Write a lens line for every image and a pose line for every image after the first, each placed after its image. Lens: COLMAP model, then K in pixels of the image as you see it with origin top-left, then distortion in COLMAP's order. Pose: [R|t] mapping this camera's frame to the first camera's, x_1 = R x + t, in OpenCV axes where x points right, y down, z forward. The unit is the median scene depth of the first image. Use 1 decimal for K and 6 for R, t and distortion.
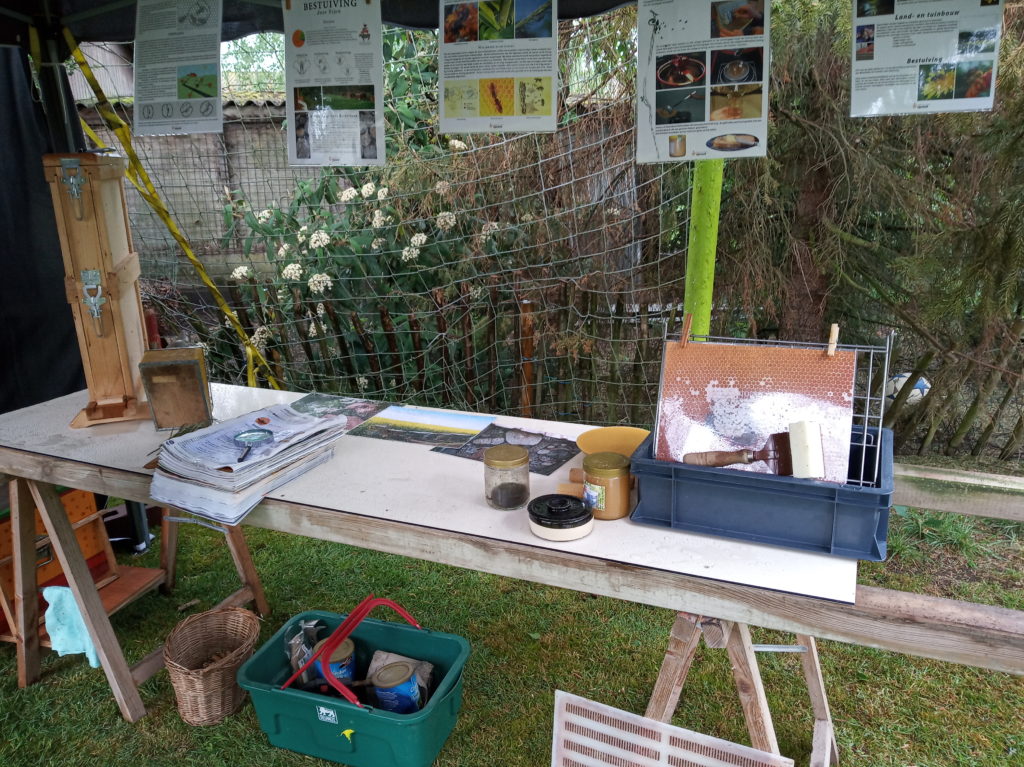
lens RADIAL K [[779.4, 0, 516.9], [0, 779.4, 381.0], [0, 0, 1]] dist [-0.026485, 0.015546]
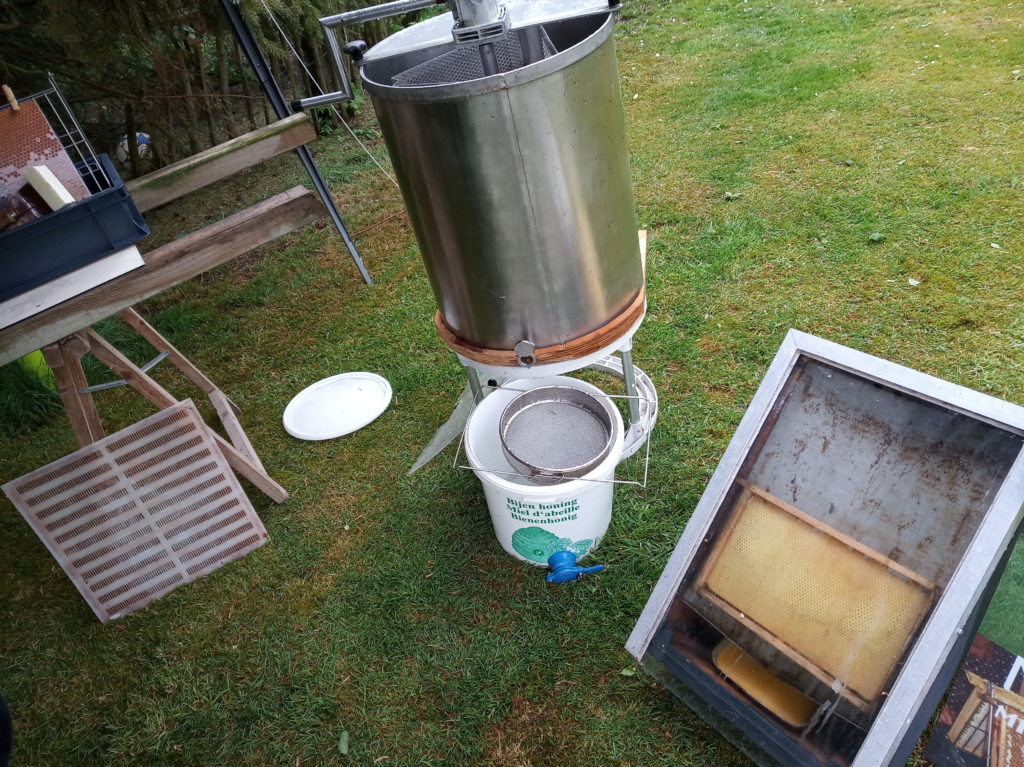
lens RADIAL K [[779.4, 0, 509.4], [0, 779.4, 382.1], [0, 0, 1]] dist [-0.026485, 0.015546]
pose [[0.546163, -0.589316, 0.595326, -0.183297], [0.410847, 0.807786, 0.422713, 0.141566], [-0.730007, 0.013717, 0.683302, -0.481358]]
